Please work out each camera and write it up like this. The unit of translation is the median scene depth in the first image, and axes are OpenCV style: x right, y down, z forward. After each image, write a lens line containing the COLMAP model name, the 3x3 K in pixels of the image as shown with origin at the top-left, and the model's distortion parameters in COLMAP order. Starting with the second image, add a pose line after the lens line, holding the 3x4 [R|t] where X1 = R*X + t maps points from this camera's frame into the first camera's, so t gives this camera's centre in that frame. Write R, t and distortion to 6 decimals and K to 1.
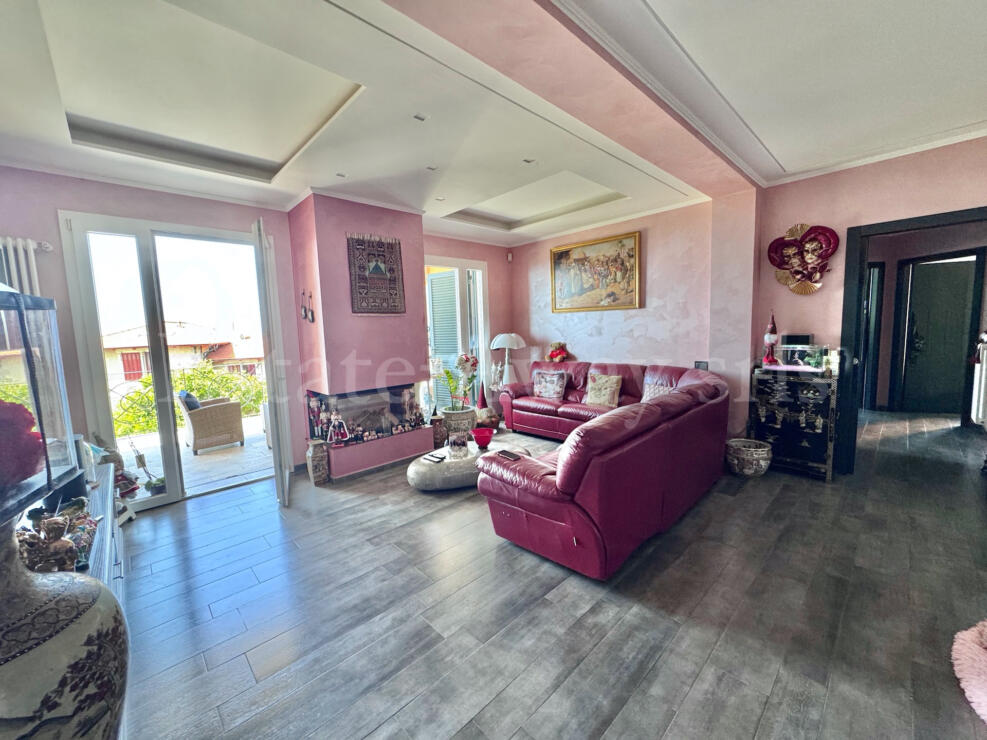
lens RADIAL K [[392.6, 0, 492.4], [0, 392.6, 368.7], [0, 0, 1]] dist [-0.001342, 0.000196]
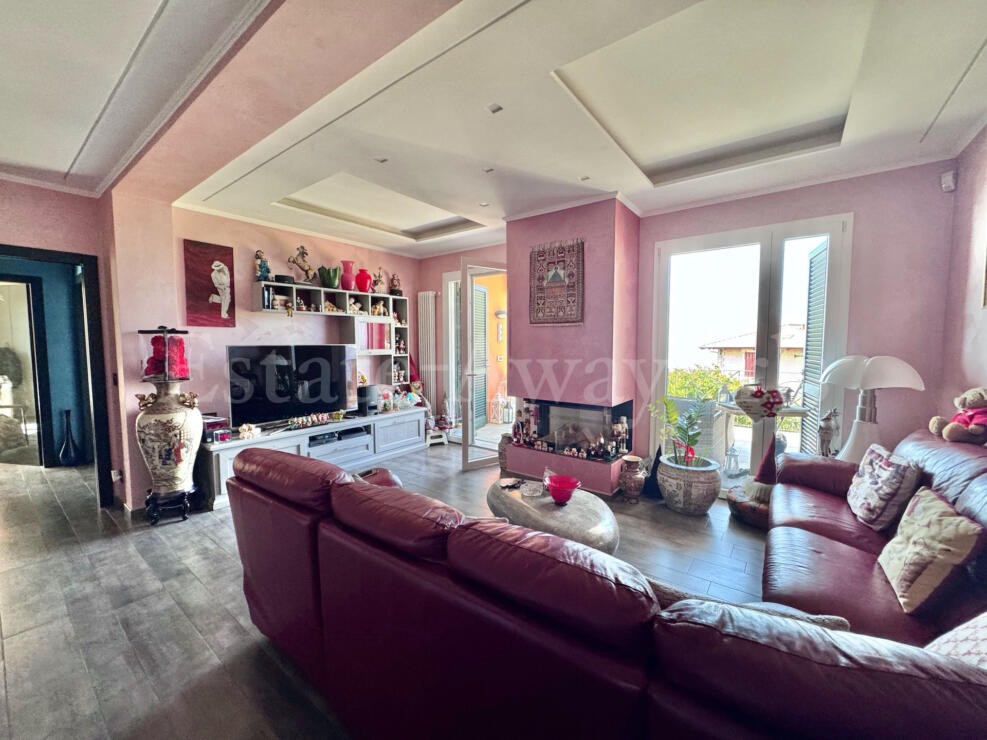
lens RADIAL K [[392.6, 0, 492.6], [0, 392.6, 368.5], [0, 0, 1]] dist [-0.001342, 0.000196]
pose [[0.155880, 0.100471, -0.982653, 0.641549], [-0.105873, 0.990782, 0.084507, -0.097235], [0.982086, 0.090864, 0.165080, 0.709819]]
